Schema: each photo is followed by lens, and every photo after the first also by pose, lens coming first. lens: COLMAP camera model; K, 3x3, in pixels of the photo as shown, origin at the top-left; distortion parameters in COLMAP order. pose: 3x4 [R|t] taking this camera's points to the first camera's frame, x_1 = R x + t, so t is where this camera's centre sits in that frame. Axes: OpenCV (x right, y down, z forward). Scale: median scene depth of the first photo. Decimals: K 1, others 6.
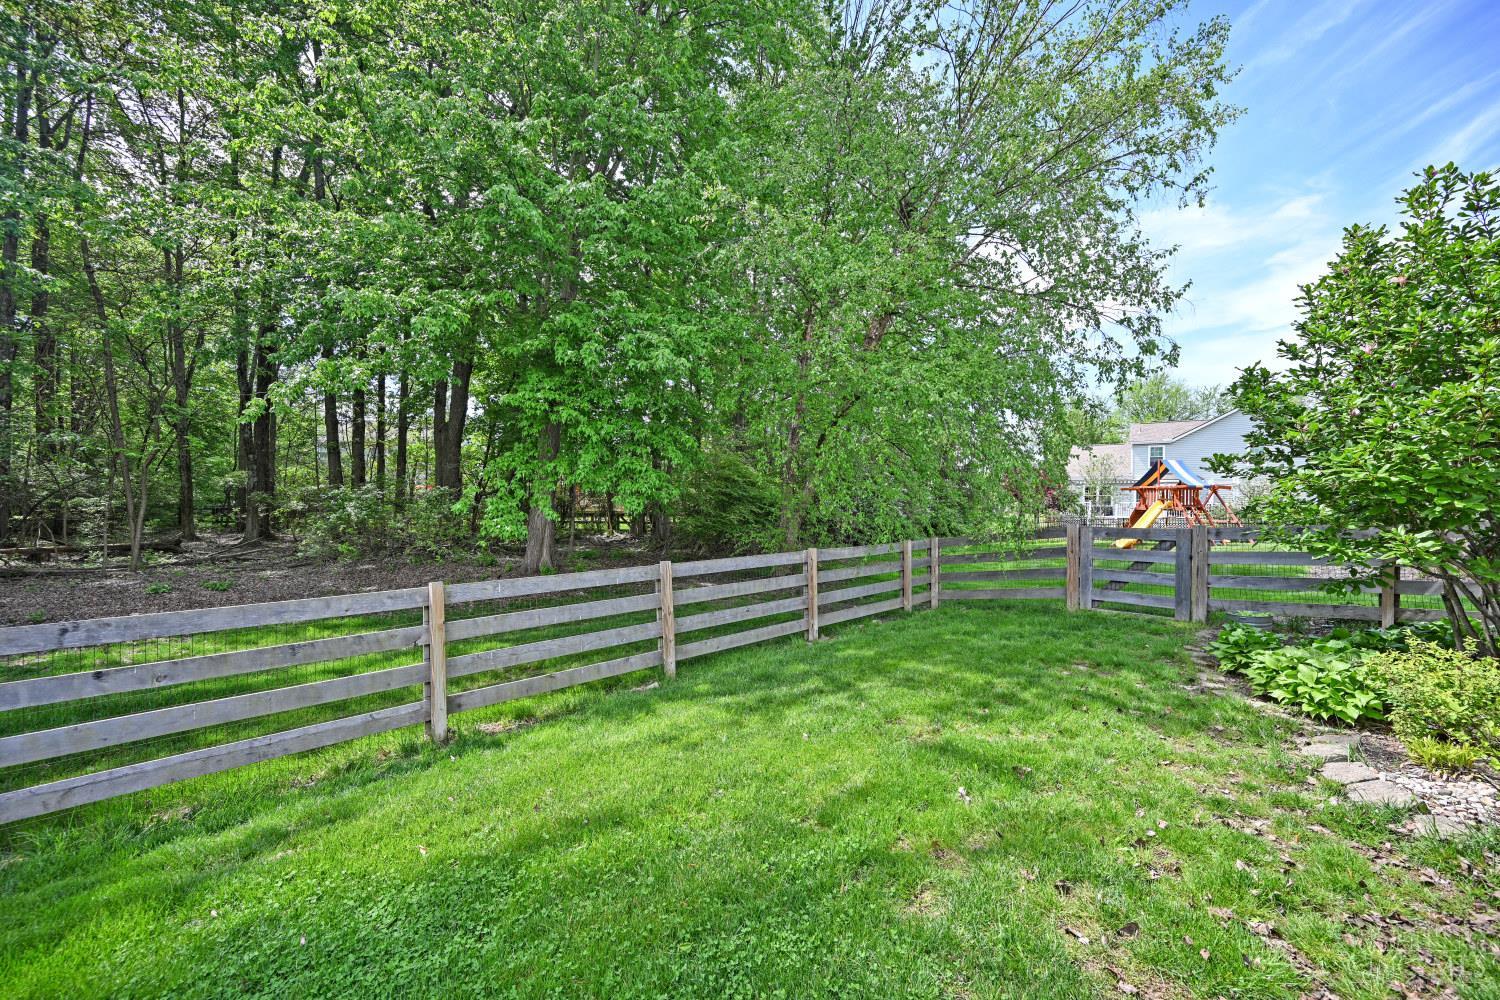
lens RADIAL K [[589.6, 0, 748.5], [0, 589.6, 504.9], [0, 0, 1]] dist [-0.000445, 0.000417]
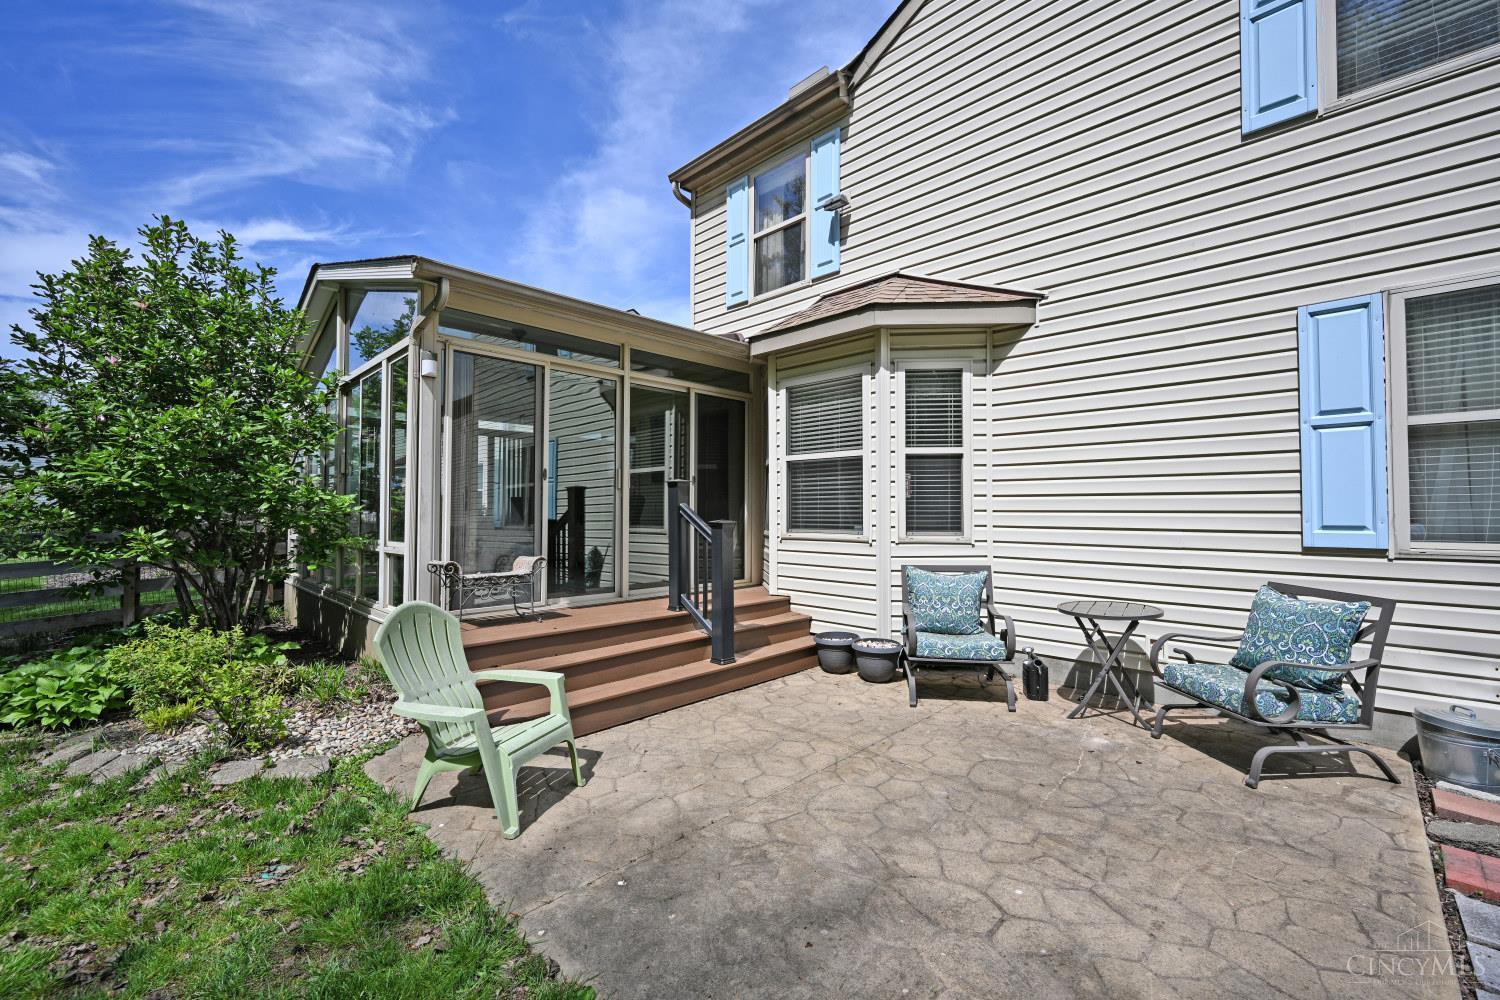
lens RADIAL K [[620.4, 0, 750.0], [0, 620.4, 500.0], [0, 0, 1]] dist [0.000103, 0.000339]
pose [[-0.040483, 0.013015, 0.999095, -0.101827], [0.006225, 0.999899, -0.012774, 0.006591], [-0.999161, 0.005702, -0.040559, -0.092607]]
